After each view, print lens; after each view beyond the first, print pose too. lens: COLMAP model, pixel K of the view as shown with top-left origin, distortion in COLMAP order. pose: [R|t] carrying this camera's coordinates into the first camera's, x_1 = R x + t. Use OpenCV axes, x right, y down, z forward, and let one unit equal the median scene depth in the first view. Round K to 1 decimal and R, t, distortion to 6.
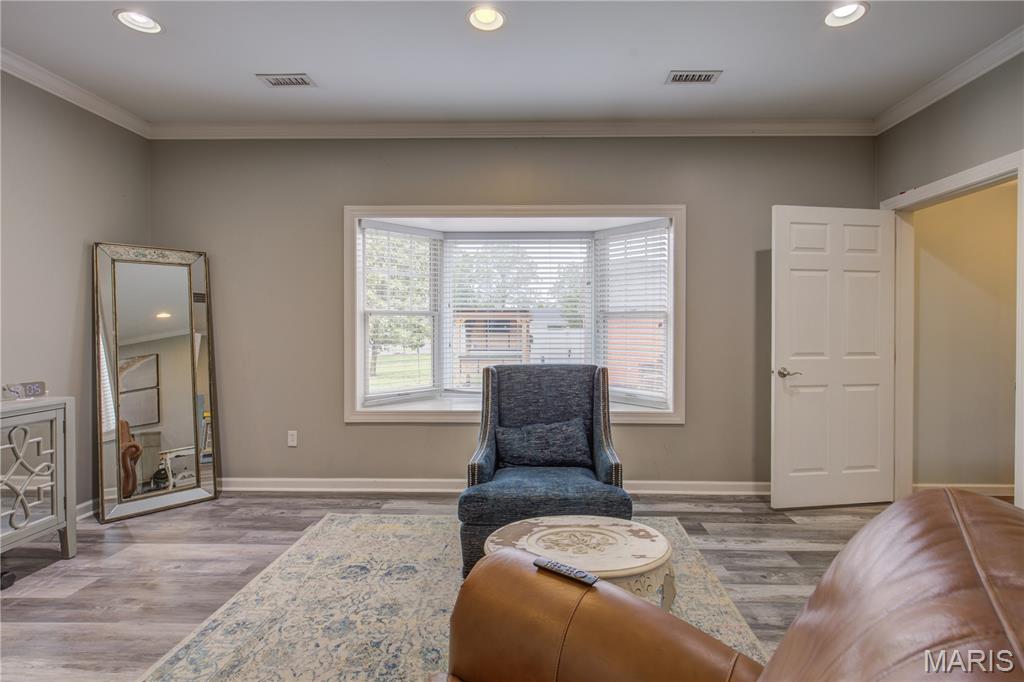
lens RADIAL K [[472.8, 0, 539.7], [0, 472.8, 334.0], [0, 0, 1]] dist [-0.000334, -0.000006]
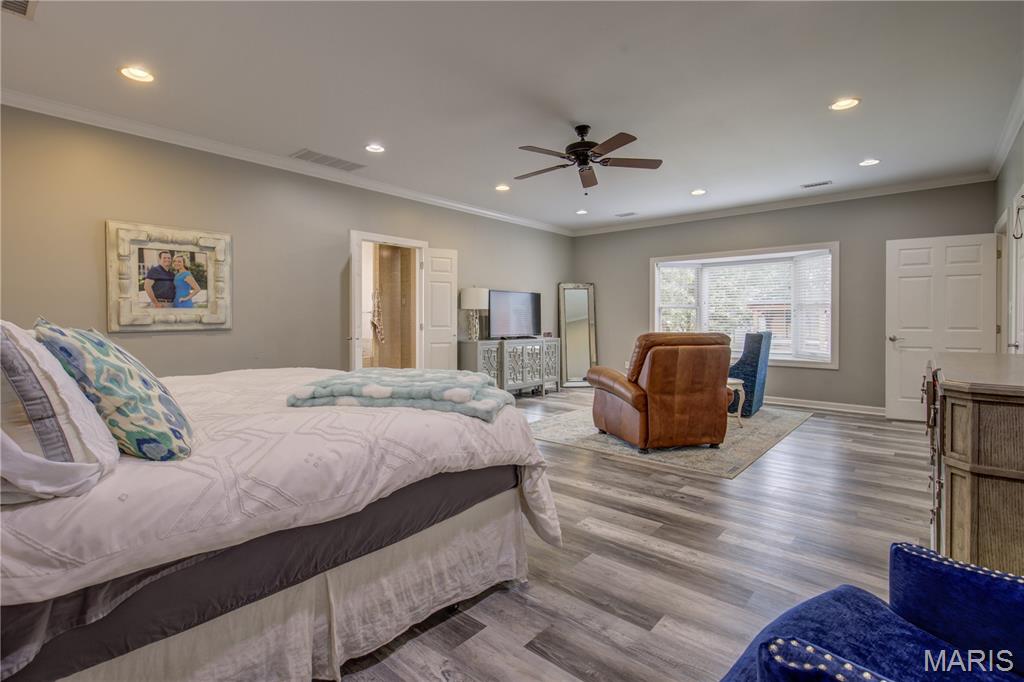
lens RADIAL K [[477.5, 0, 514.7], [0, 477.5, 324.3], [0, 0, 1]] dist [-0.001145, -0.000074]
pose [[0.770290, 0.004736, -0.637677, 0.509357], [-0.008708, 0.999957, -0.003092, 0.043311], [0.637635, 0.007935, 0.770298, -1.086711]]
